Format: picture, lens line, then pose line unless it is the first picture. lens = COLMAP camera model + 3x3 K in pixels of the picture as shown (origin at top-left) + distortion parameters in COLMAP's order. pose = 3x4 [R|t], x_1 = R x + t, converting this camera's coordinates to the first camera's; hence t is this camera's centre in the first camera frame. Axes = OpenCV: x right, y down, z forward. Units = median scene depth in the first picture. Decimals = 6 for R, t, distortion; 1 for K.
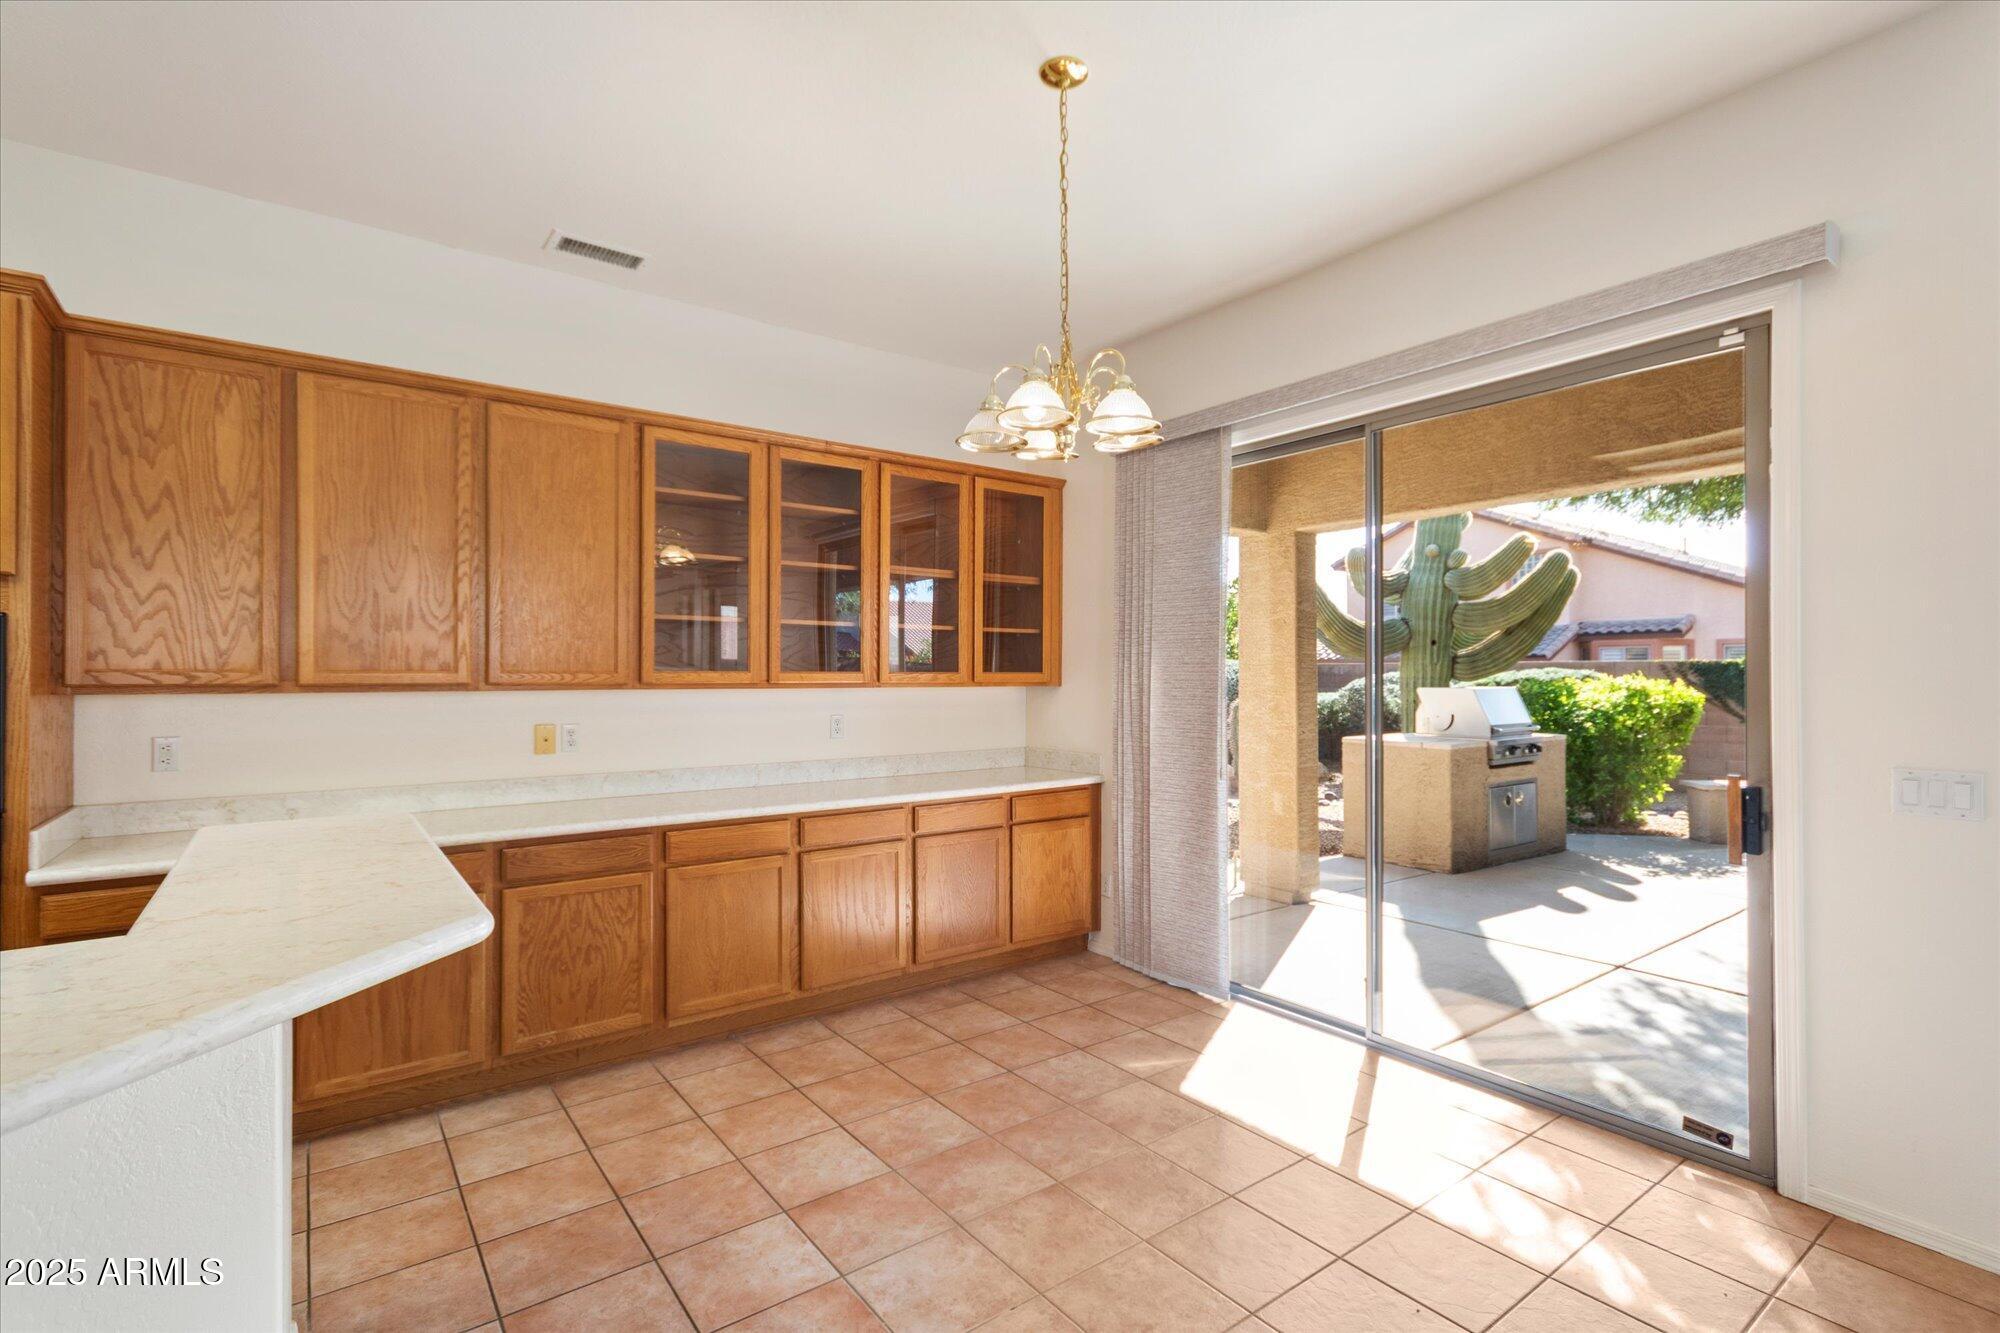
lens RADIAL K [[931.1, 0, 996.4], [0, 931.1, 667.7], [0, 0, 1]] dist [0.007549, 0.002711]
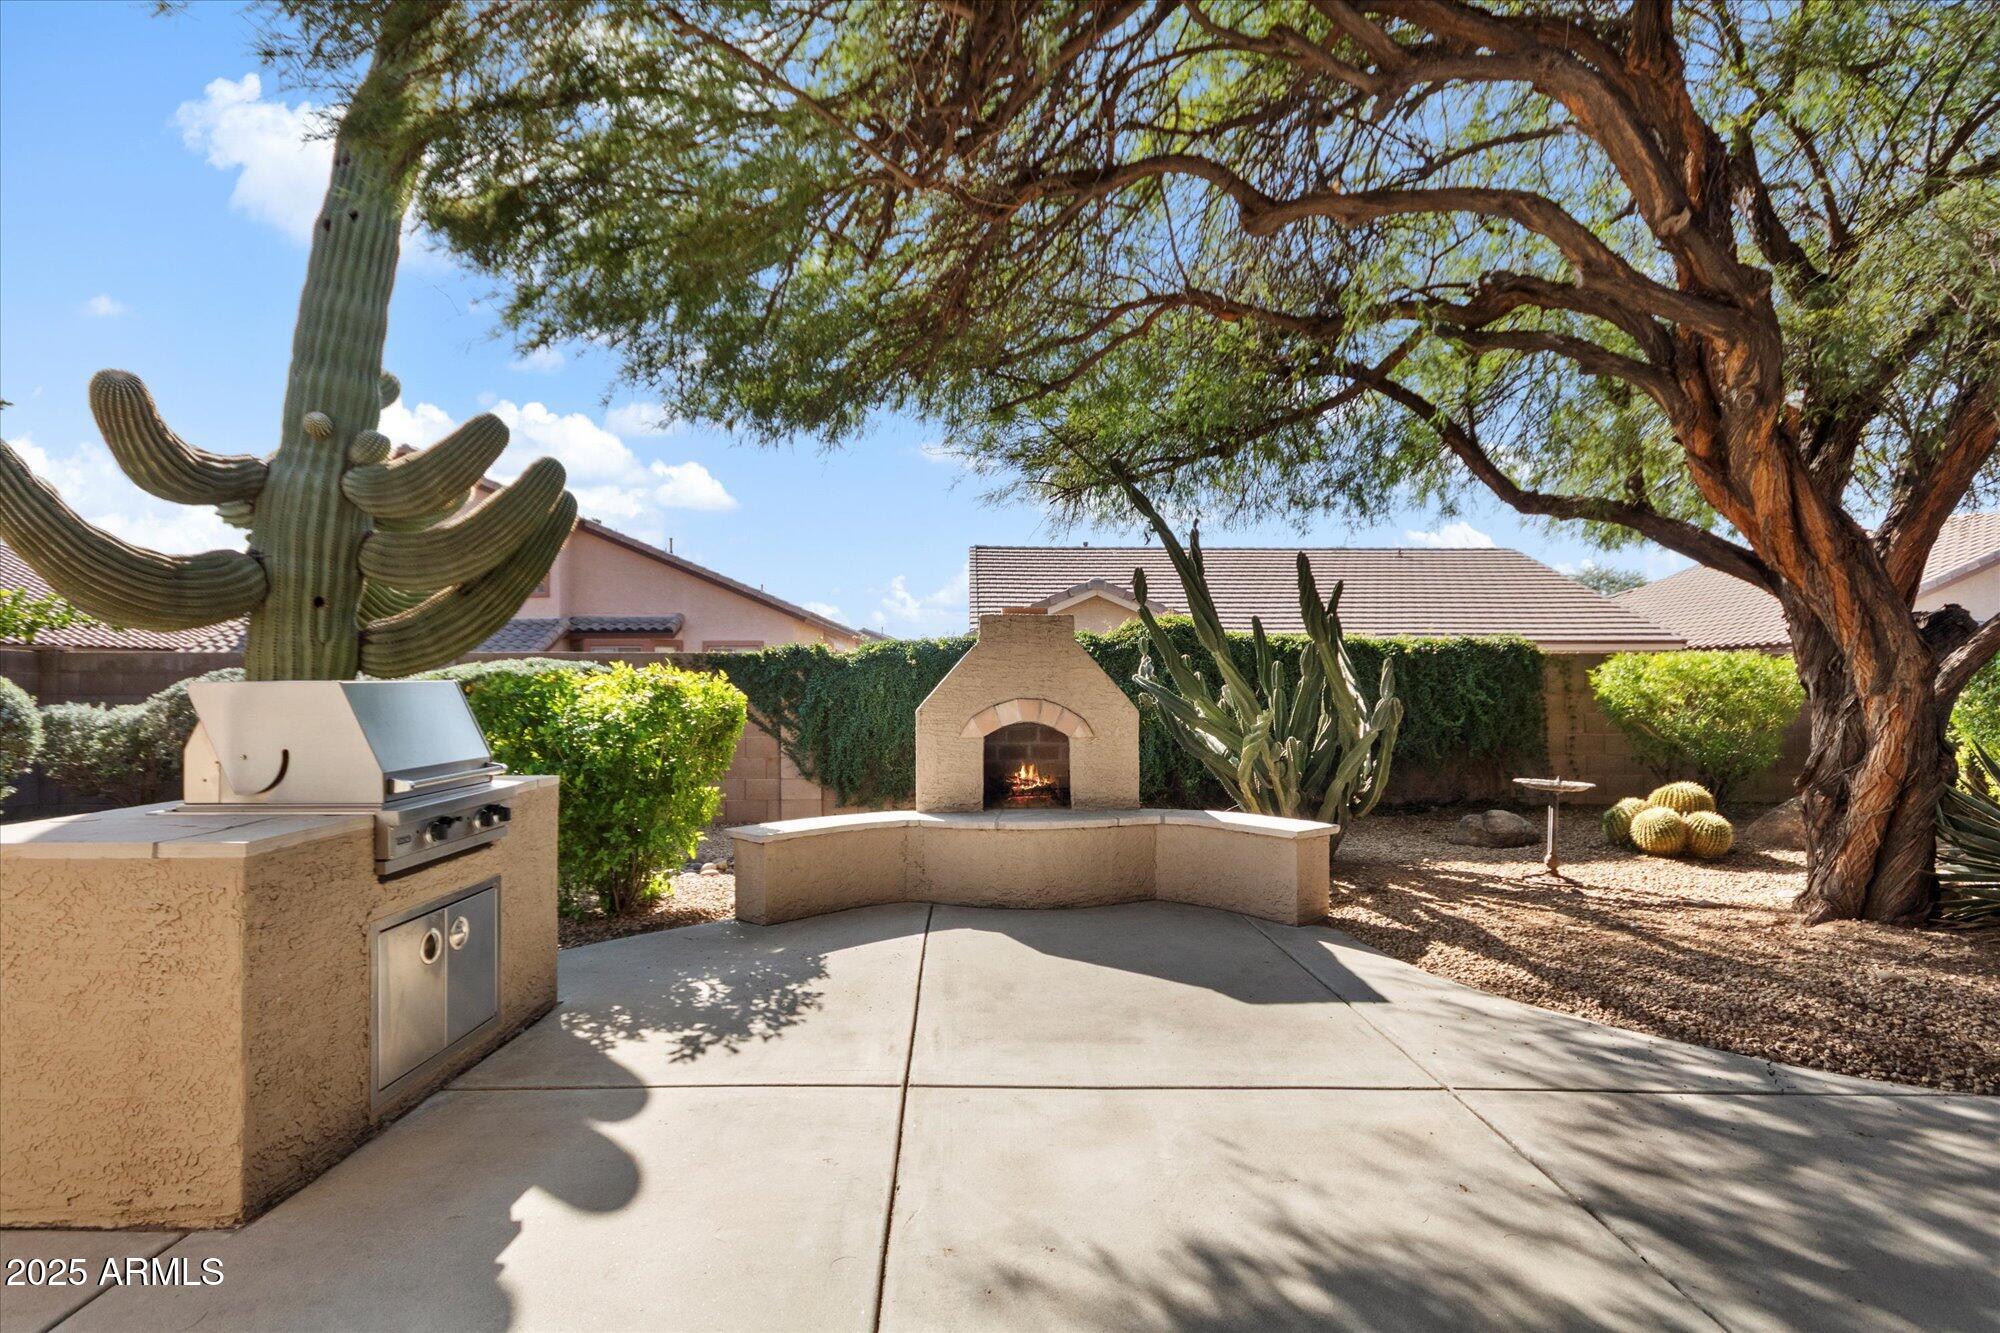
lens RADIAL K [[982.6, 0, 1017.1], [0, 982.6, 668.3], [0, 0, 1]] dist [0.001620, 0.000190]
pose [[0.550028, 0.012922, 0.835046, 0.641959], [-0.005300, 0.999914, -0.011982, 0.040836], [-0.835129, 0.002164, 0.550049, 1.067614]]
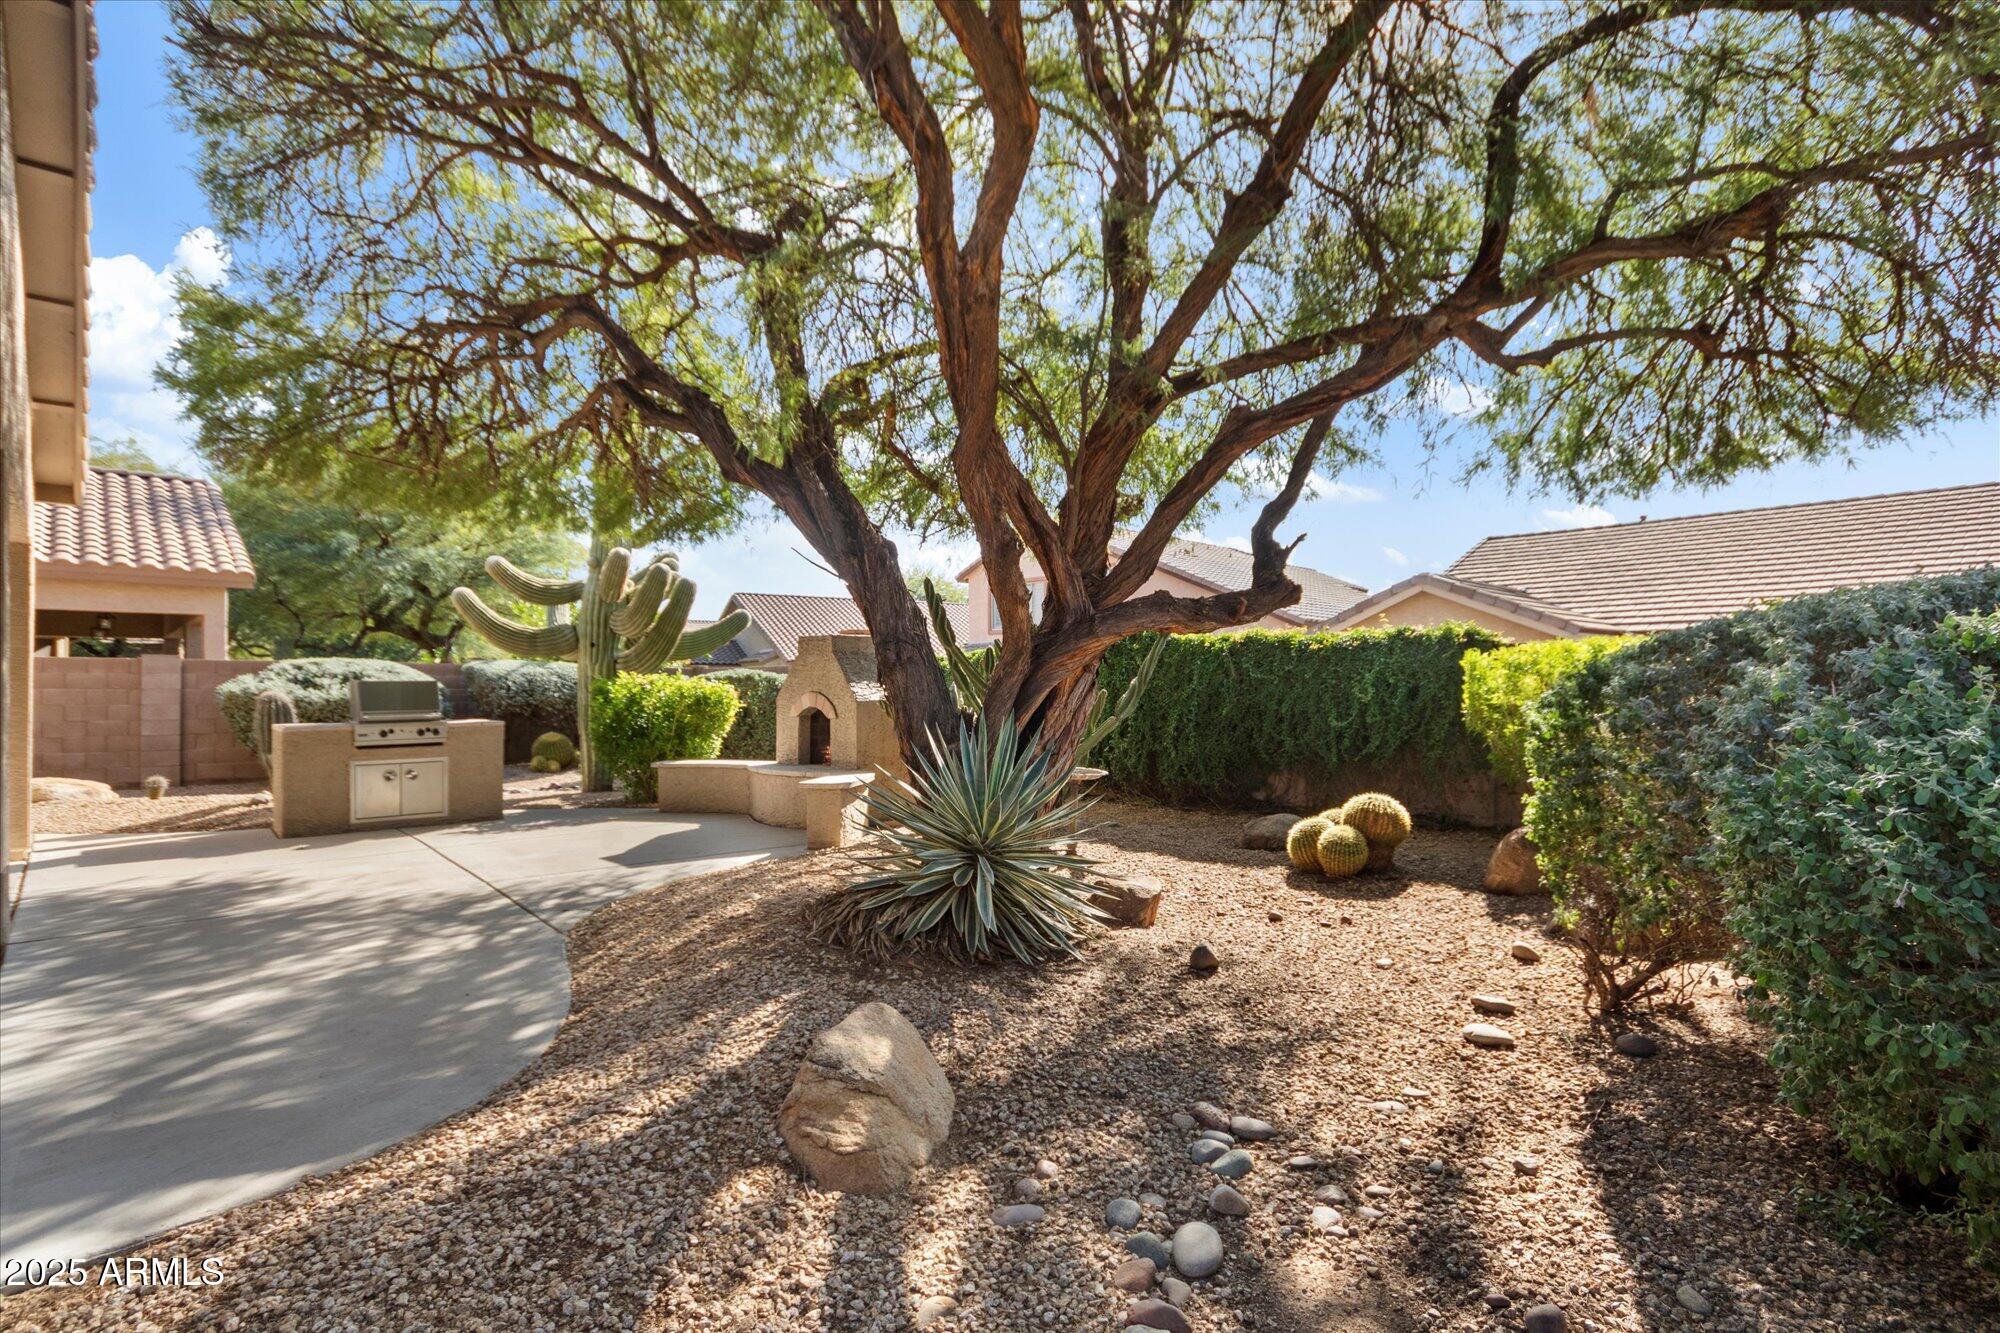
lens RADIAL K [[931.1, 0, 994.7], [0, 931.1, 677.2], [0, 0, 1]] dist [0.007549, 0.002711]
pose [[0.989442, -0.001218, 0.144922, 2.232391], [0.001224, 0.999999, 0.000046, 0.034967], [-0.144922, 0.000132, 0.989443, -0.531840]]
